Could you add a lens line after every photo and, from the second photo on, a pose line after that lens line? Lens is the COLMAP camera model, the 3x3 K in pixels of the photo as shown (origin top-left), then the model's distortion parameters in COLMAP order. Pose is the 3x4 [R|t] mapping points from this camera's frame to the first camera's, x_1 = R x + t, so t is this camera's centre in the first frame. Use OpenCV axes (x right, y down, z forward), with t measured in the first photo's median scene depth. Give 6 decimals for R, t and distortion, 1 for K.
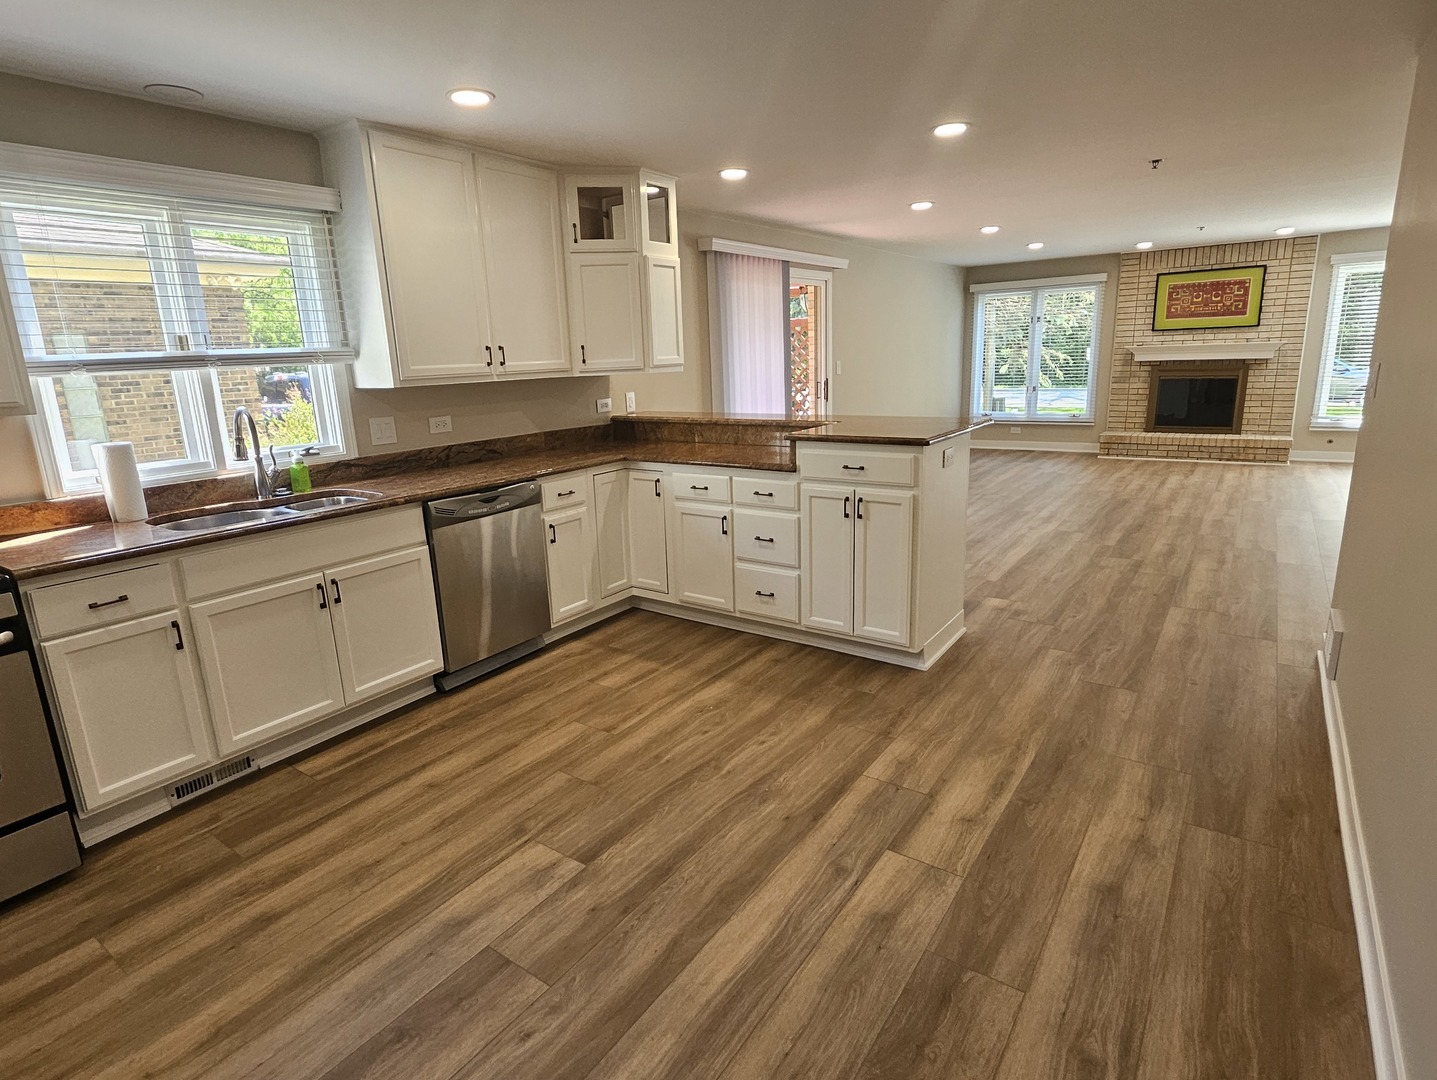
lens RADIAL K [[769.9, 0, 708.6], [0, 769.9, 540.4], [0, 0, 1]] dist [0.009962, -0.006823]
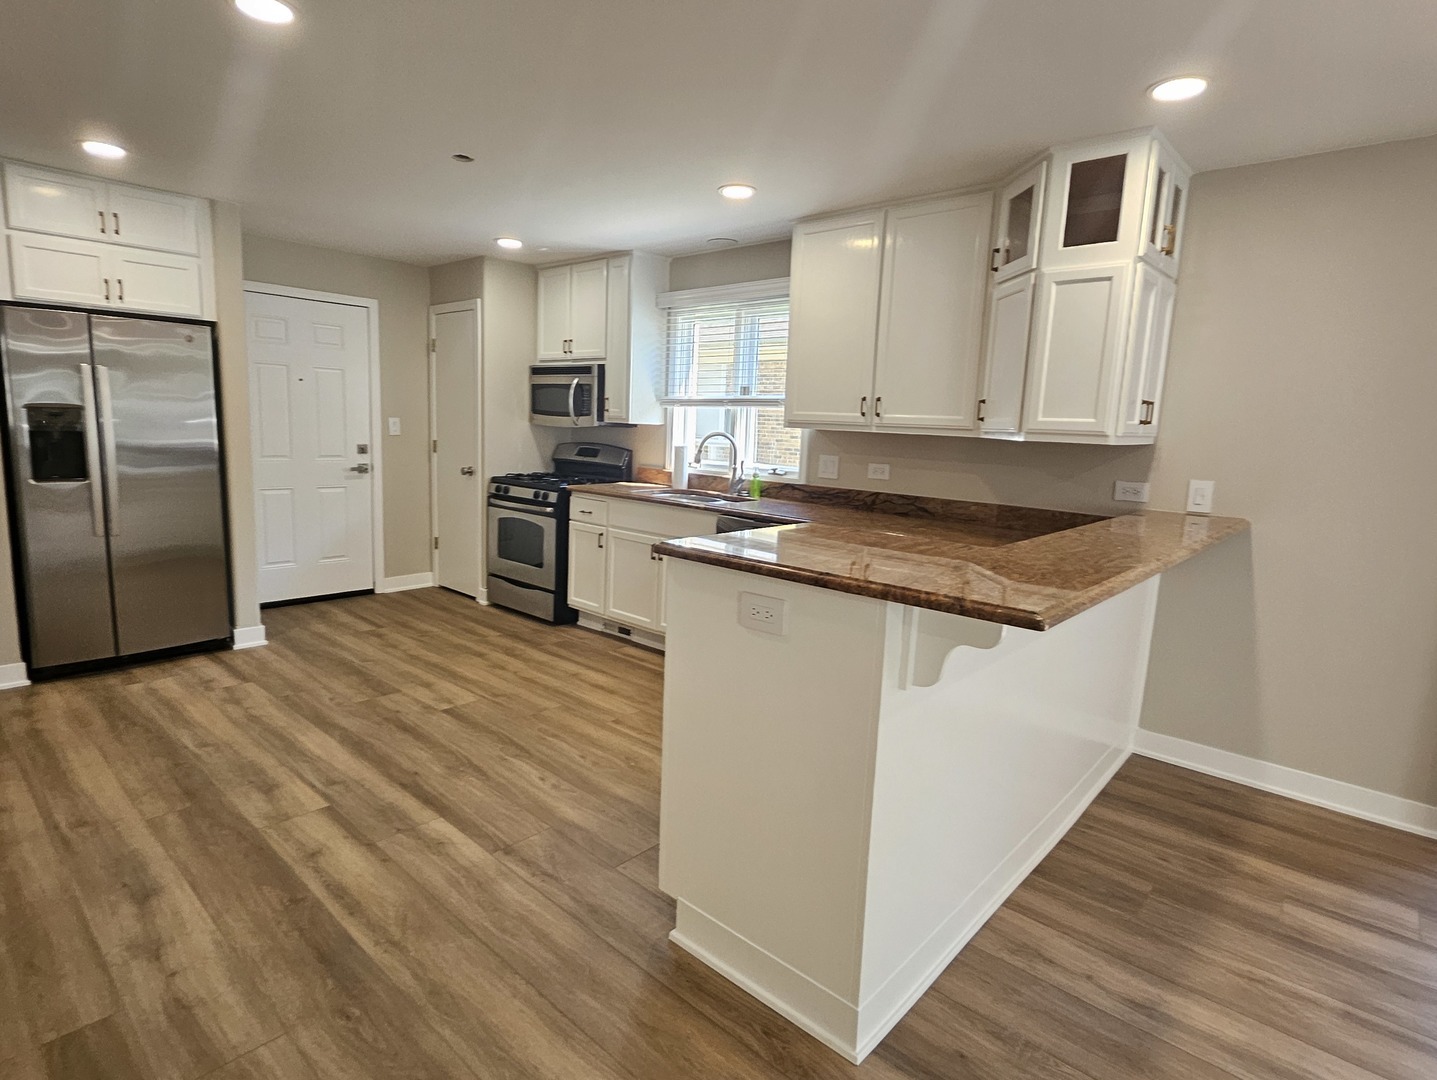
lens RADIAL K [[769.9, 0, 706.4], [0, 769.9, 540.0], [0, 0, 1]] dist [0.009962, -0.006823]
pose [[-0.130435, 0.187752, -0.973517, 1.137094], [-0.266361, 0.939171, 0.216816, -0.361769], [0.955007, 0.287587, -0.072491, 1.402104]]
